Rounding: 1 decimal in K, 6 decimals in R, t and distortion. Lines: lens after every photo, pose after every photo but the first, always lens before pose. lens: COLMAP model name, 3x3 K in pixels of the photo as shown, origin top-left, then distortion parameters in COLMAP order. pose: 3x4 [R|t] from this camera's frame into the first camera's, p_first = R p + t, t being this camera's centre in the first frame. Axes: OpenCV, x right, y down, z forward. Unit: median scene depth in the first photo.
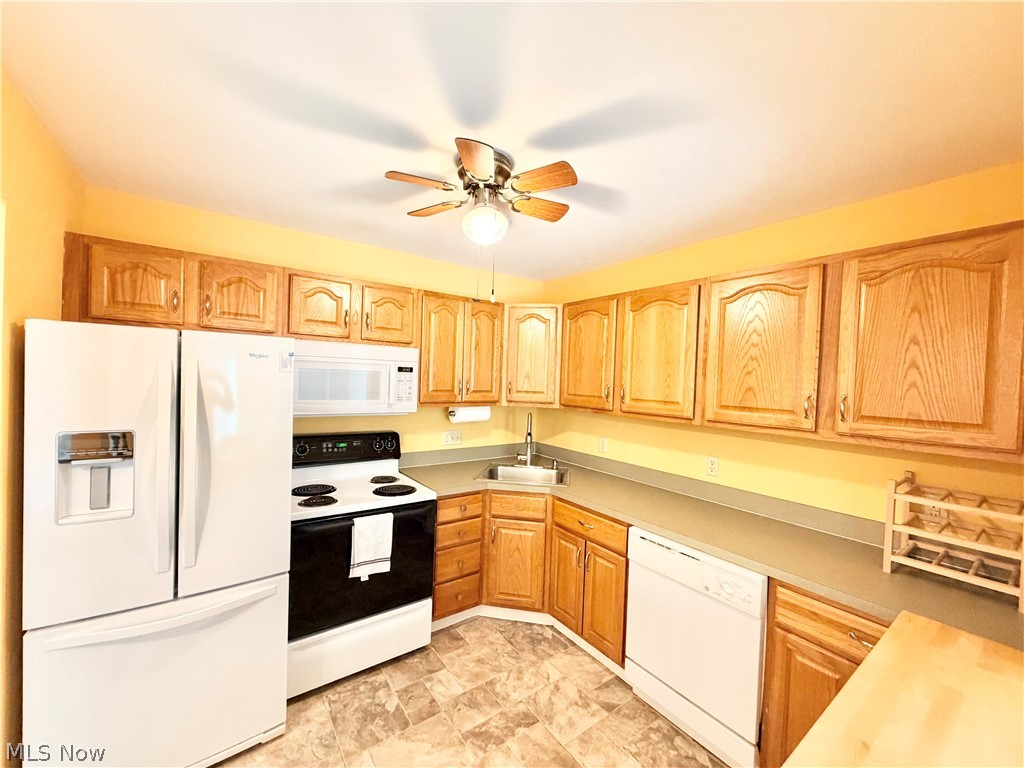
lens RADIAL K [[404.8, 0, 506.2], [0, 404.8, 386.3], [0, 0, 1]] dist [-0.000181, 0.000257]
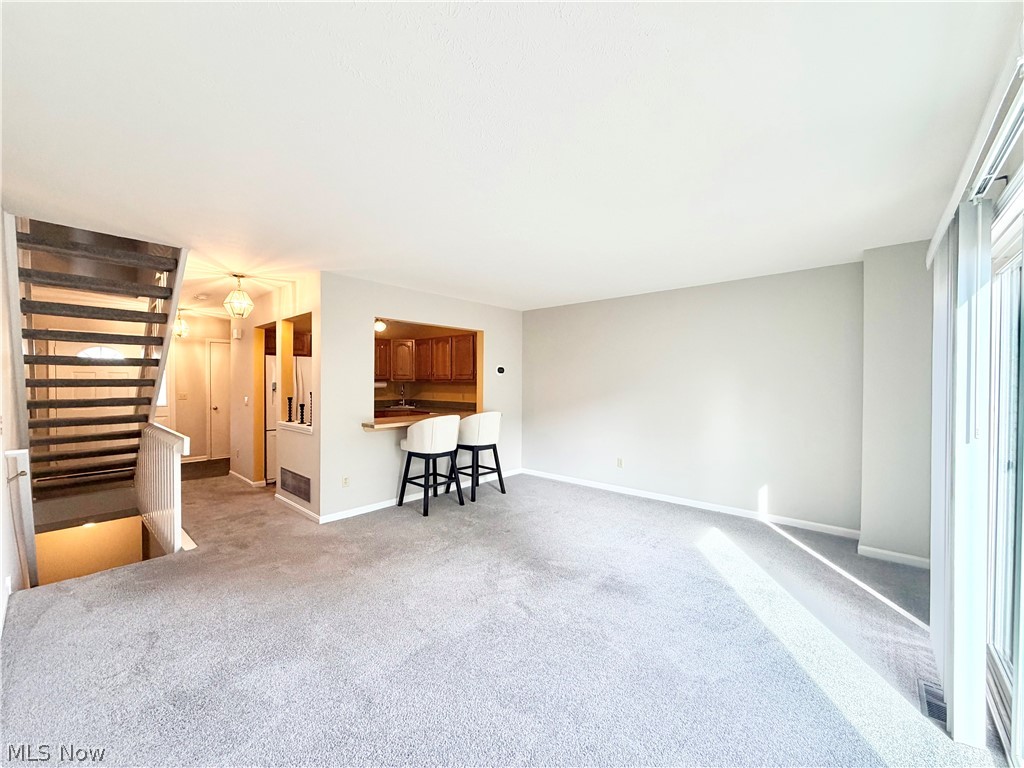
lens RADIAL K [[404.8, 0, 505.8], [0, 404.8, 387.6], [0, 0, 1]] dist [-0.000181, 0.000257]
pose [[0.979194, -0.032441, 0.200314, 0.231388], [0.032698, 0.999463, 0.002025, 0.138323], [-0.200272, 0.004567, 0.979730, -2.011420]]
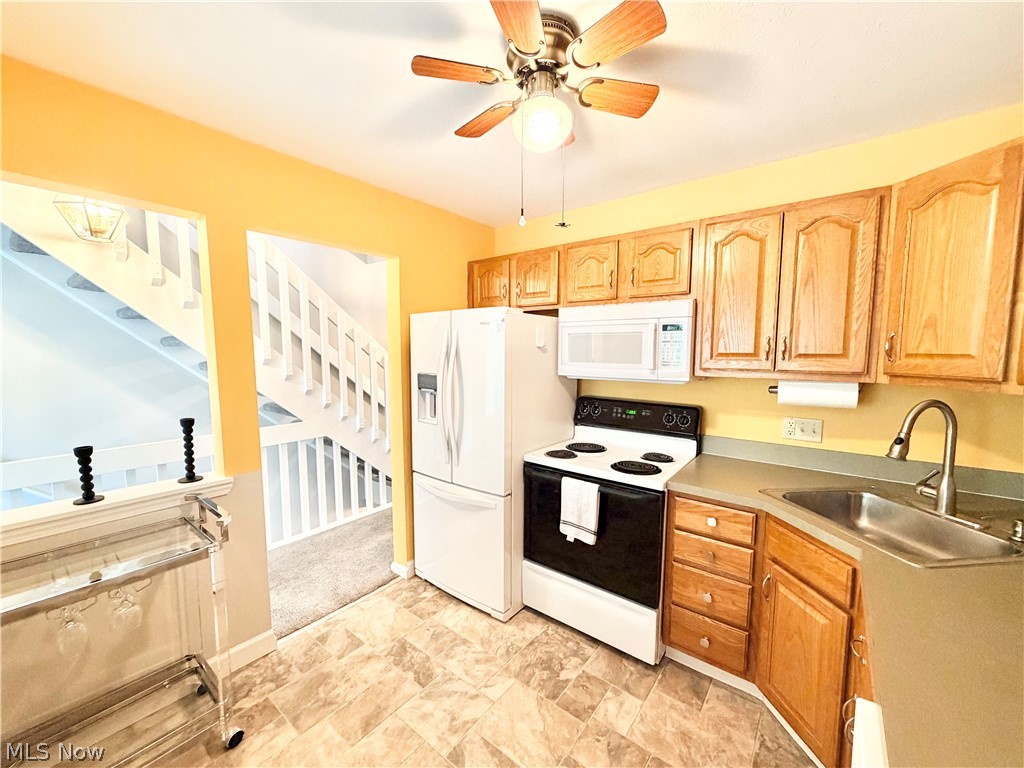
lens RADIAL K [[404.8, 0, 510.7], [0, 404.8, 386.4], [0, 0, 1]] dist [-0.000181, 0.000257]
pose [[0.280976, 0.057397, -0.957997, 0.483182], [-0.012227, 0.998343, 0.056228, 0.037825], [0.959637, -0.004085, 0.281212, 0.510350]]
